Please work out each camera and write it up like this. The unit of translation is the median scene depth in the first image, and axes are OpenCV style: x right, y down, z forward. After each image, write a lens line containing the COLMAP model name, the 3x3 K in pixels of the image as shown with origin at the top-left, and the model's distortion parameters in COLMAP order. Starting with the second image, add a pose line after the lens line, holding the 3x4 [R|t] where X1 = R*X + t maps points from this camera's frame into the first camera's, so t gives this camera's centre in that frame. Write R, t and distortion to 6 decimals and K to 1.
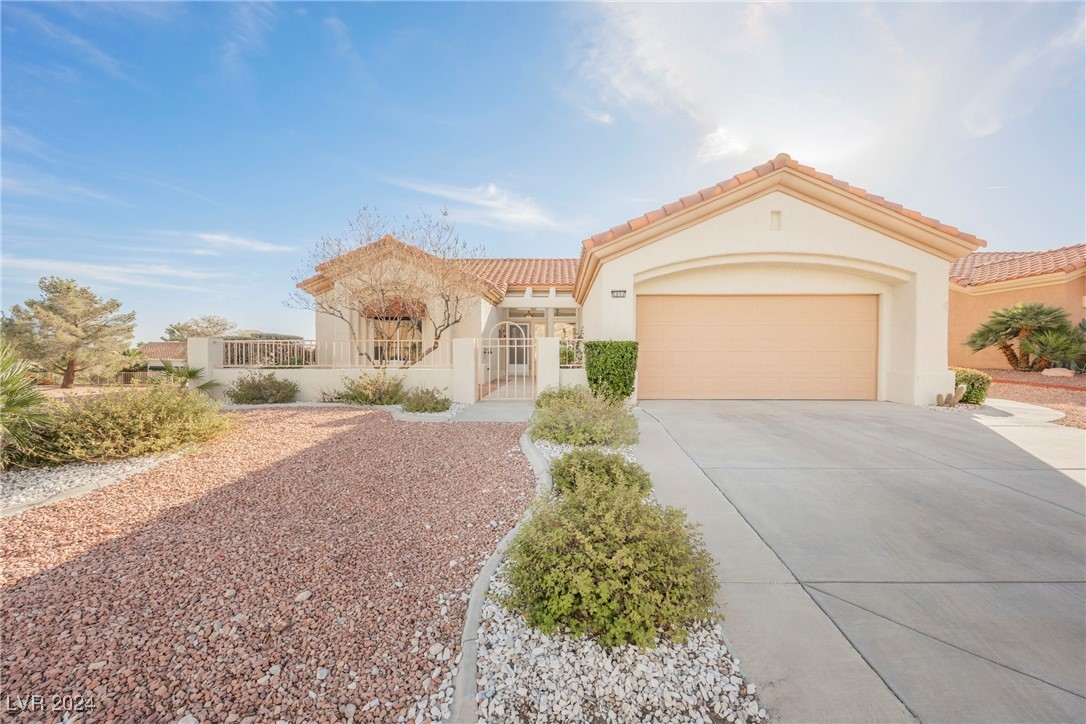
lens RADIAL K [[435.9, 0, 546.1], [0, 435.9, 363.9], [0, 0, 1]] dist [-0.000170, -0.000032]
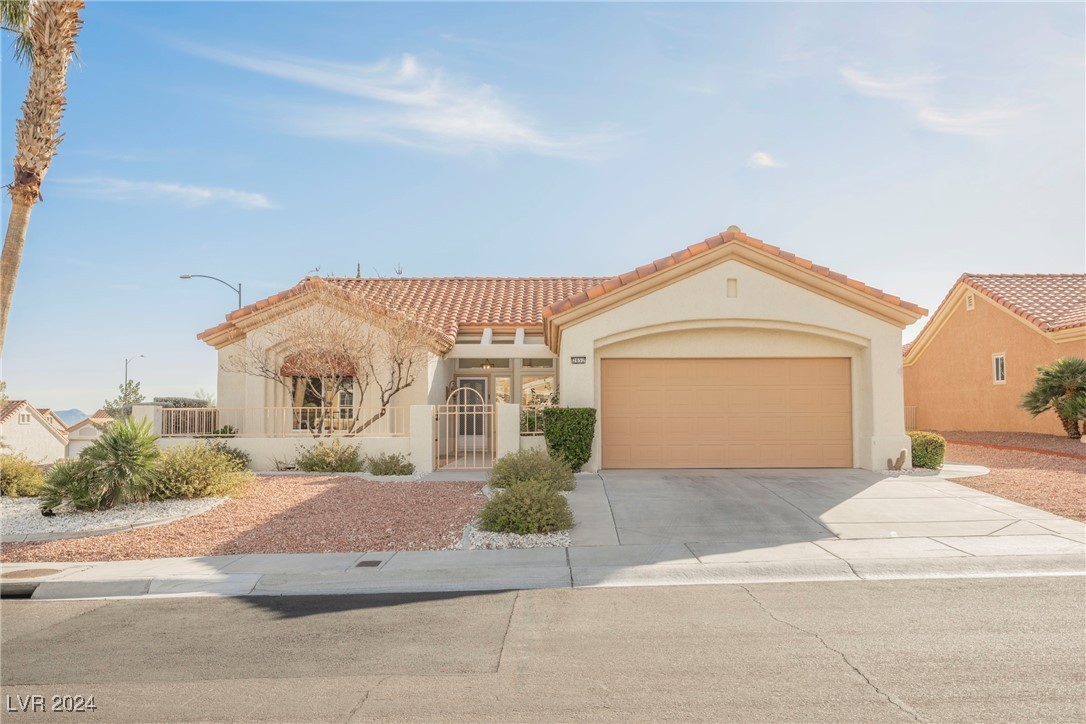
lens RADIAL K [[951.2, 0, 543.0], [0, 951.2, 362.0], [0, 0, 1]] dist [-0.003121, -0.004137]
pose [[0.999779, -0.003699, 0.020687, 0.039158], [0.005384, 0.996615, -0.082028, 0.020845], [-0.020314, 0.082122, 0.996415, -1.114578]]
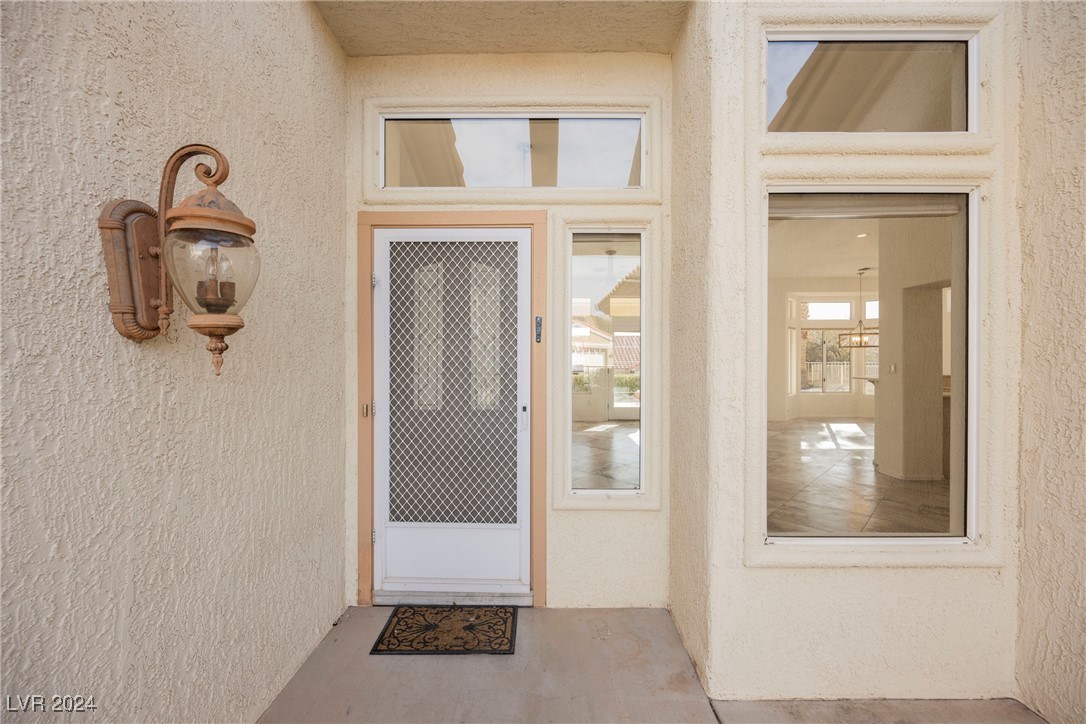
lens RADIAL K [[431.5, 0, 544.7], [0, 431.5, 360.5], [0, 0, 1]] dist [-0.002024, -0.000378]
pose [[0.999659, 0.000337, 0.026105, -0.078011], [-0.000091, 0.999956, -0.009431, -0.101145], [-0.026107, 0.009426, 0.999615, 1.773981]]
